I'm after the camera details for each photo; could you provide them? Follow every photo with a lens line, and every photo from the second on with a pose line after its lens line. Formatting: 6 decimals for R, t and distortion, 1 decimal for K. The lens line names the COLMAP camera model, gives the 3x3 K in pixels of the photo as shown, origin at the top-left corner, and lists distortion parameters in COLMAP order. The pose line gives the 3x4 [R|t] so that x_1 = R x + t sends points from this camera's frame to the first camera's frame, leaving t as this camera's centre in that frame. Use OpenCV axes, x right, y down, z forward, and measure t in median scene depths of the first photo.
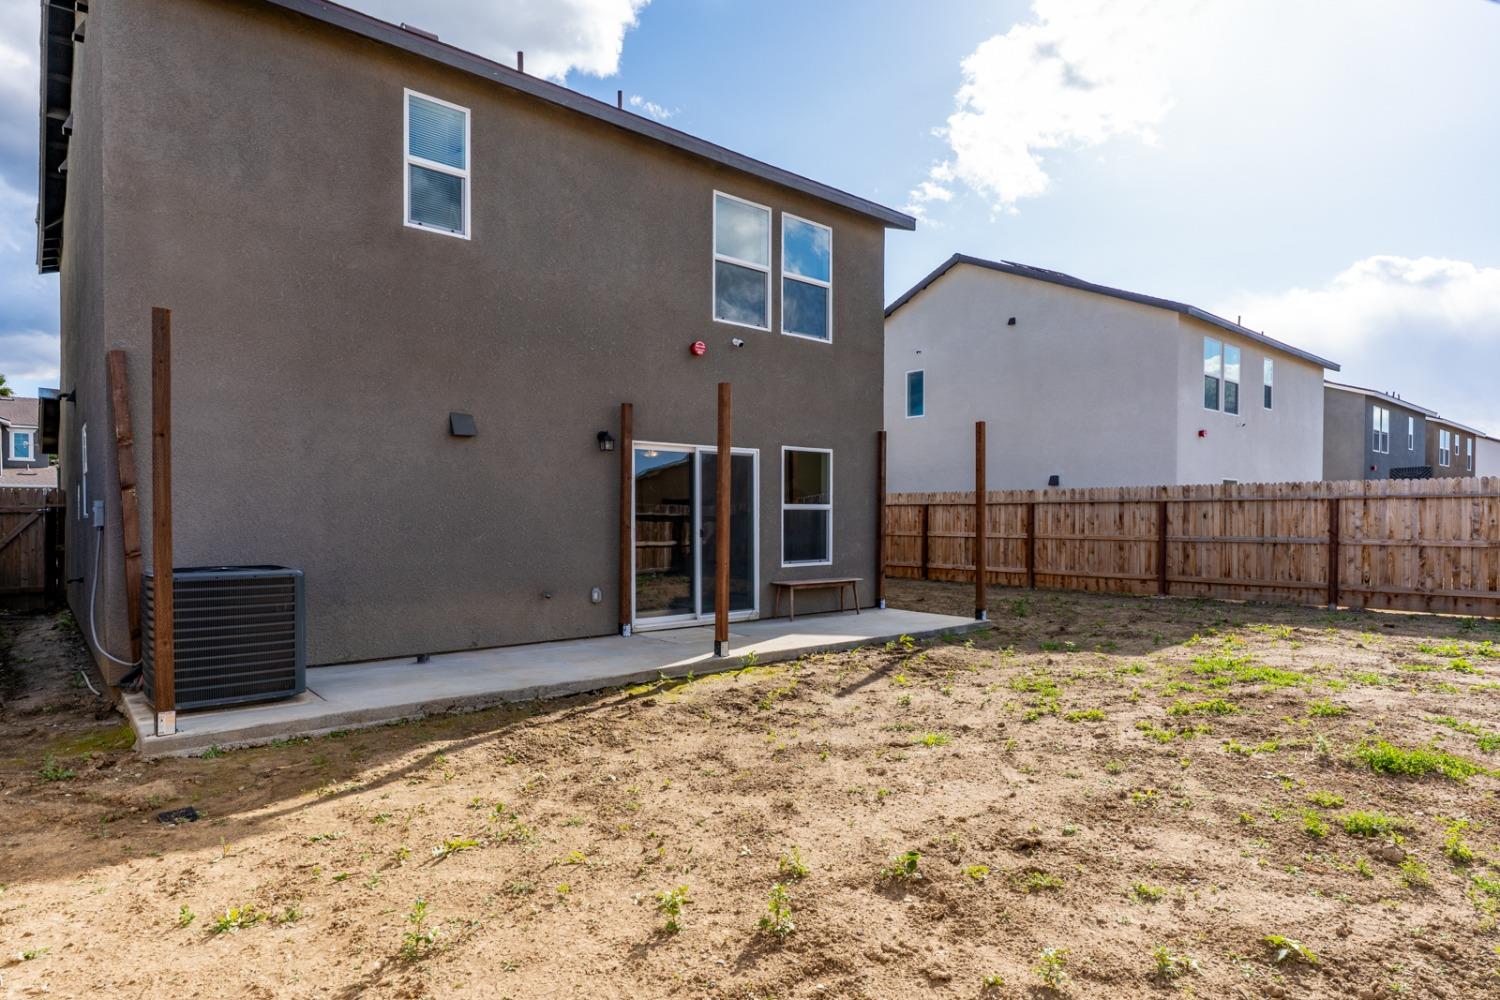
lens RADIAL K [[824.0, 0, 731.1], [0, 824.0, 530.3], [0, 0, 1]] dist [0.003942, 0.002288]
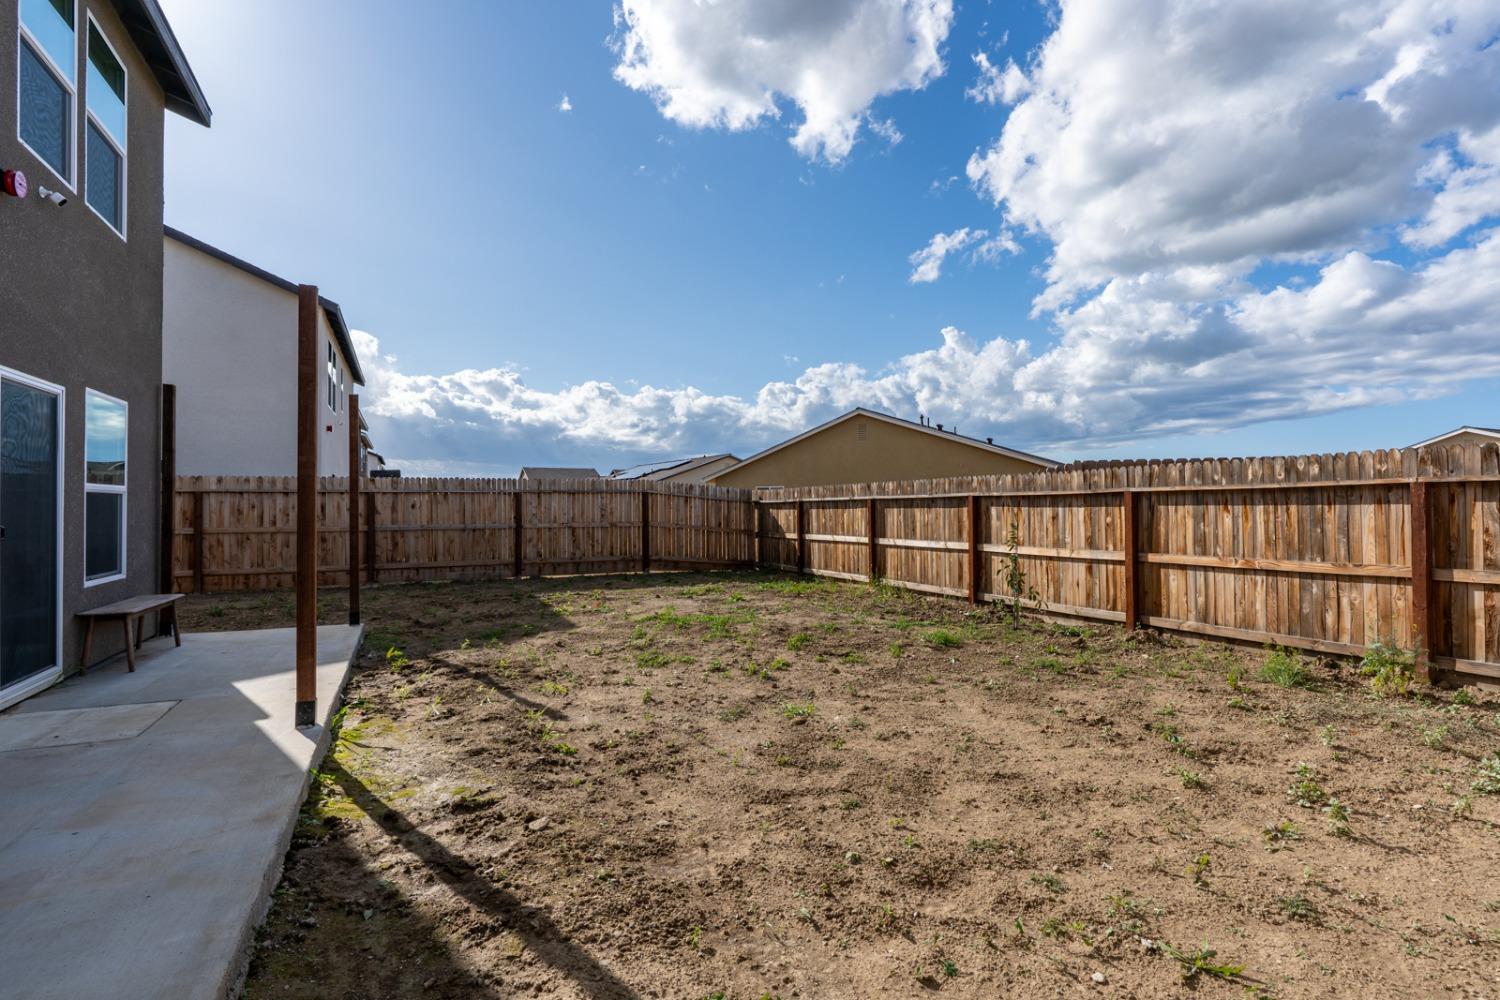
lens RADIAL K [[756.0, 0, 753.3], [0, 756.0, 497.5], [0, 0, 1]] dist [-0.004229, -0.000396]
pose [[0.268041, 0.013553, 0.963312, -0.301617], [0.022152, 0.999550, -0.020226, 0.001058], [-0.963153, 0.026761, 0.267621, 0.339279]]
